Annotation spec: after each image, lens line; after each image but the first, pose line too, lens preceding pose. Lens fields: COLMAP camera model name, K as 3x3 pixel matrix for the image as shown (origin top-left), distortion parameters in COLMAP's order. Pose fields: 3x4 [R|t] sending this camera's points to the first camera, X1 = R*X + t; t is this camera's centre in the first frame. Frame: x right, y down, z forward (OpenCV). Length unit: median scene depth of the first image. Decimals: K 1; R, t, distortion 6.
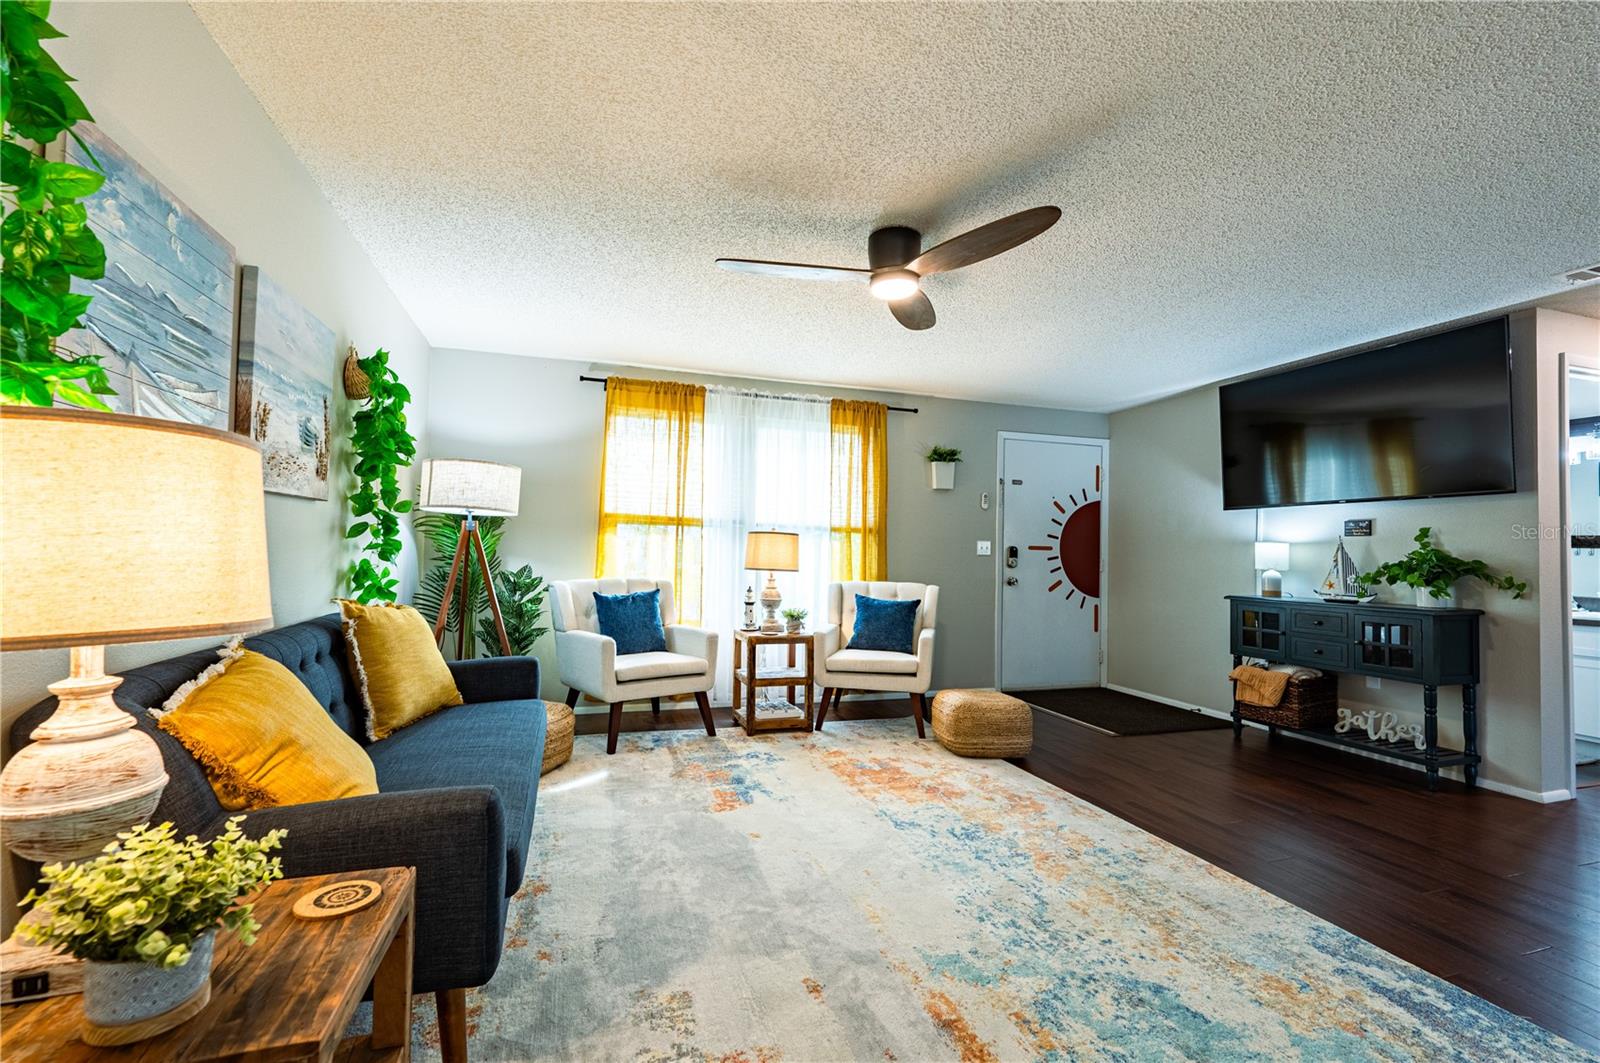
lens RADIAL K [[692.1, 0, 809.7], [0, 692.1, 533.5], [0, 0, 1]] dist [0.003911, -0.000218]
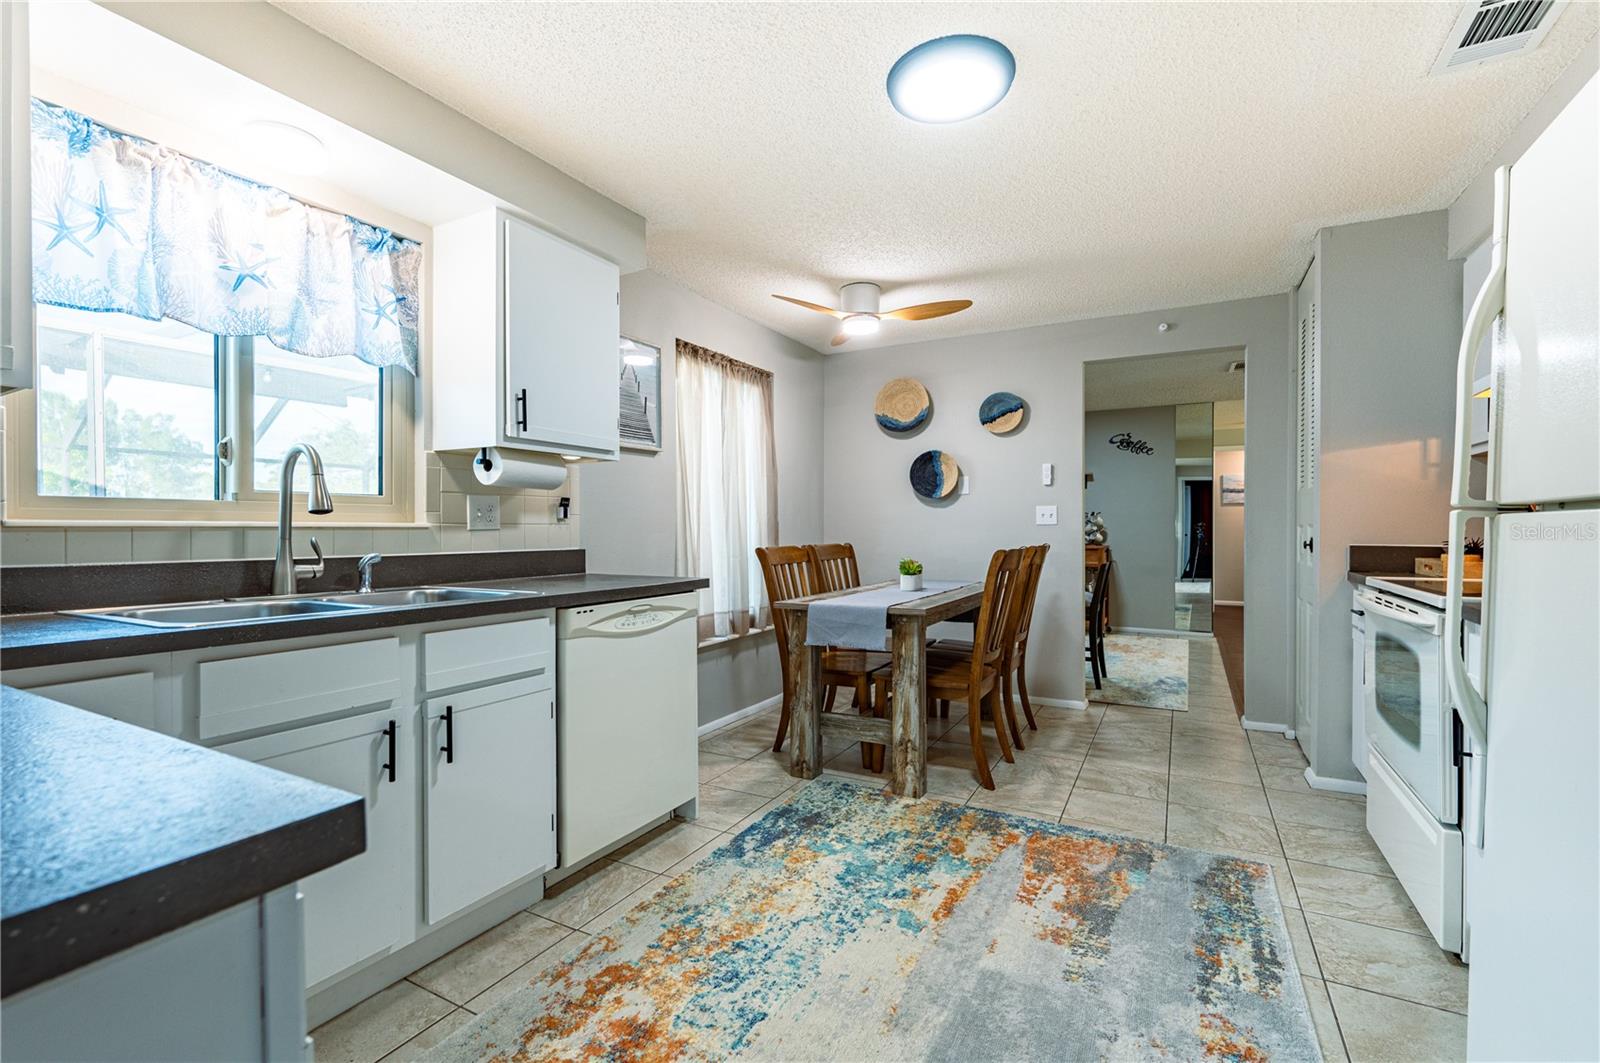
lens RADIAL K [[716.4, 0, 779.1], [0, 716.4, 545.9], [0, 0, 1]] dist [0.001929, 0.000954]
pose [[-0.669235, -0.041561, 0.741887, -0.393658], [-0.030521, 0.999129, 0.028440, -0.168094], [-0.742423, -0.003610, -0.669921, 1.090268]]
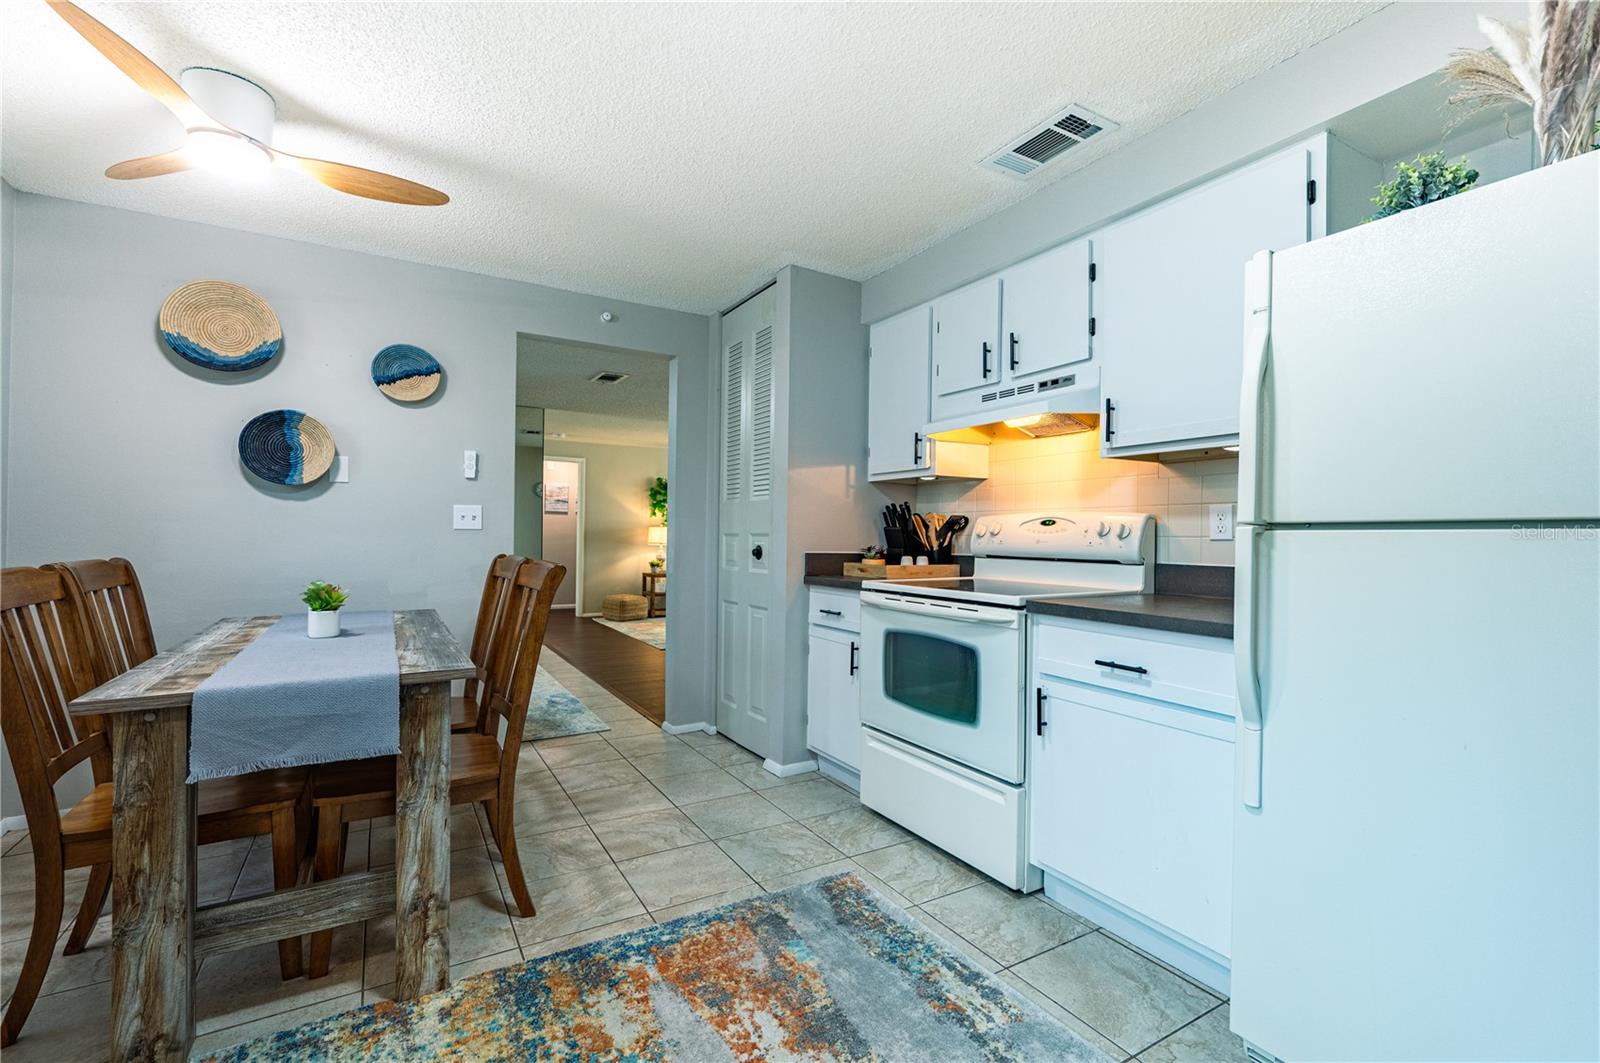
lens RADIAL K [[716.4, 0, 812.3], [0, 716.4, 536.9], [0, 0, 1]] dist [0.001929, 0.000954]
pose [[-0.973862, -0.033132, -0.224711, 0.131818], [-0.028168, 0.999284, -0.025263, -0.160018], [0.225388, -0.018273, -0.974098, 0.903414]]
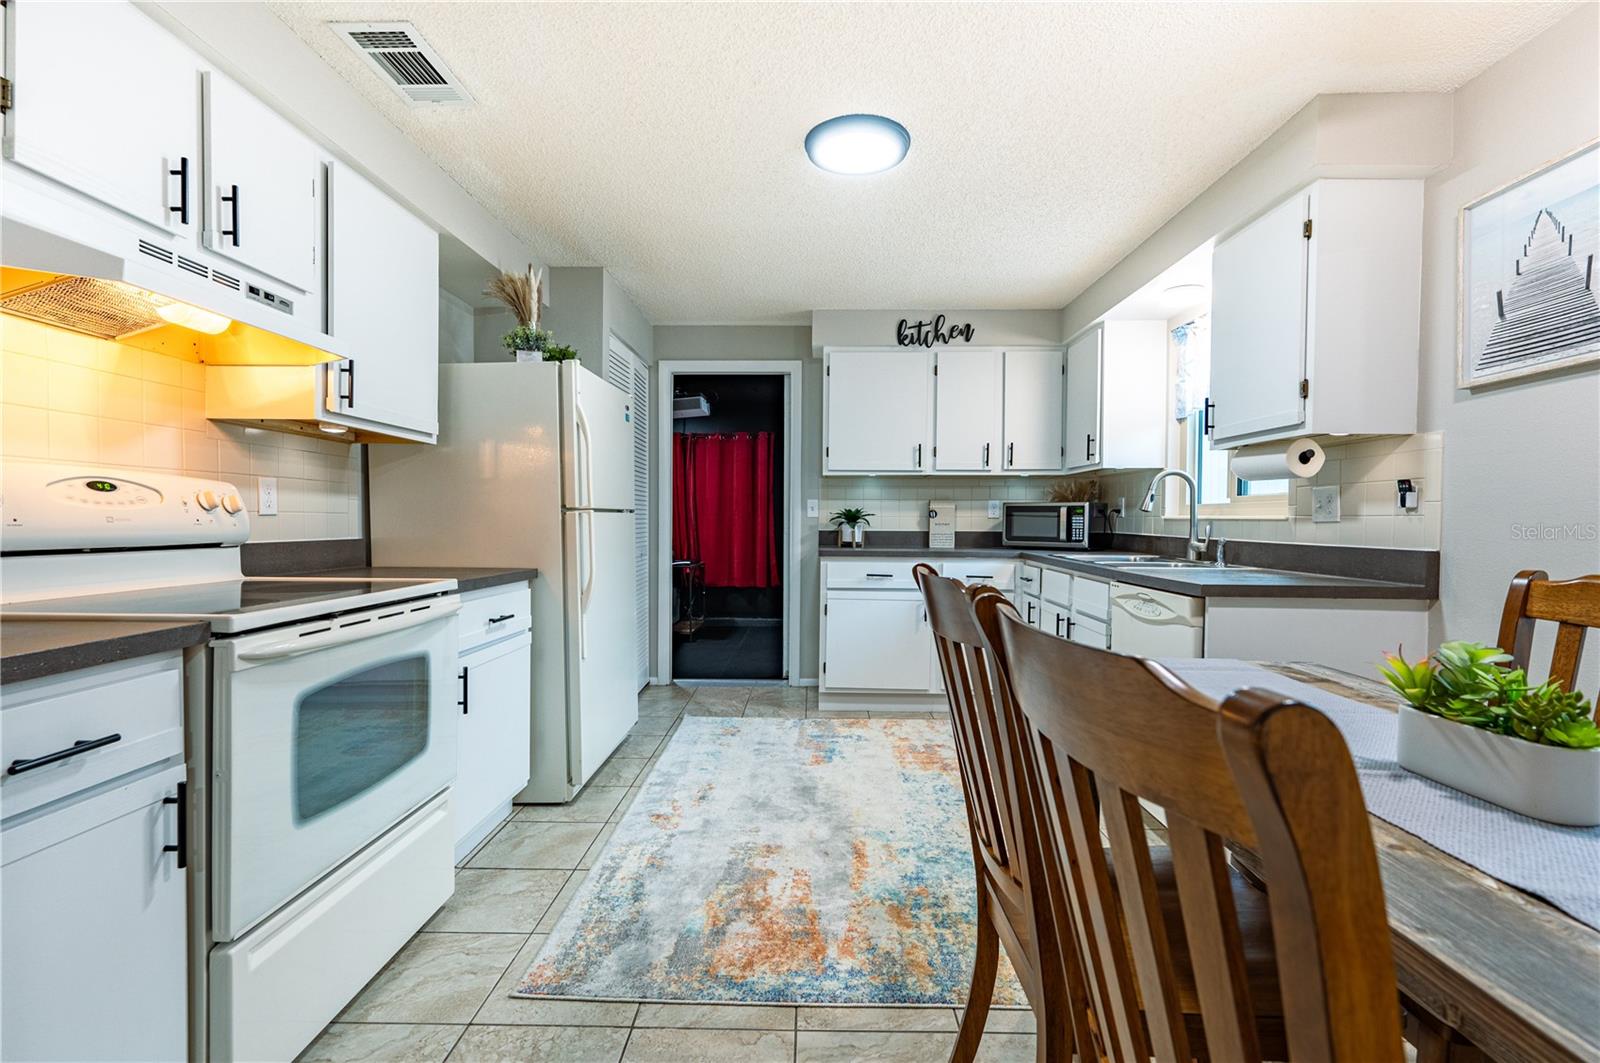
lens RADIAL K [[725.1, 0, 805.3], [0, 725.1, 532.5], [0, 0, 1]] dist [0.003994, -0.001396]
pose [[0.945381, -0.014727, -0.325634, 0.333132], [0.025330, 0.999277, 0.028345, -0.181377], [0.324981, -0.035045, 0.945071, -0.543439]]
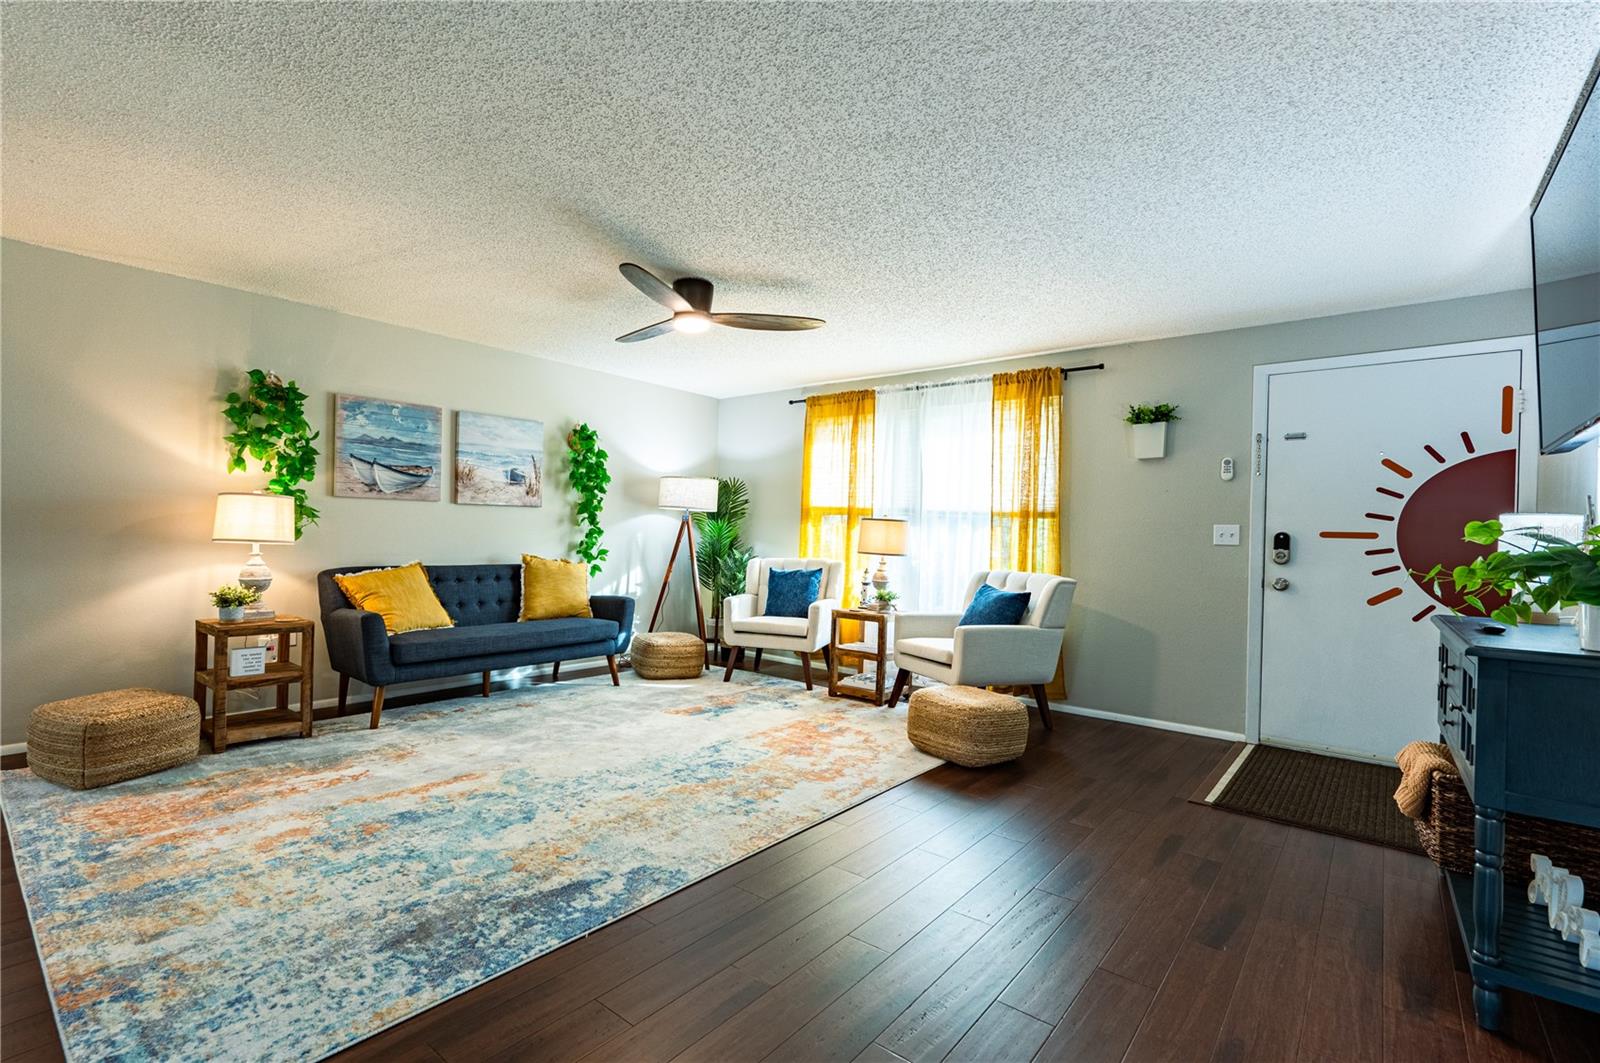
lens RADIAL K [[747.8, 0, 755.8], [0, 747.8, 526.2], [0, 0, 1]] dist [0.010482, 0.000746]
pose [[0.511665, -0.014243, -0.859067, 0.896988], [0.006352, 0.999898, -0.012794, 0.025209], [0.859162, 0.001089, 0.511703, 0.252996]]
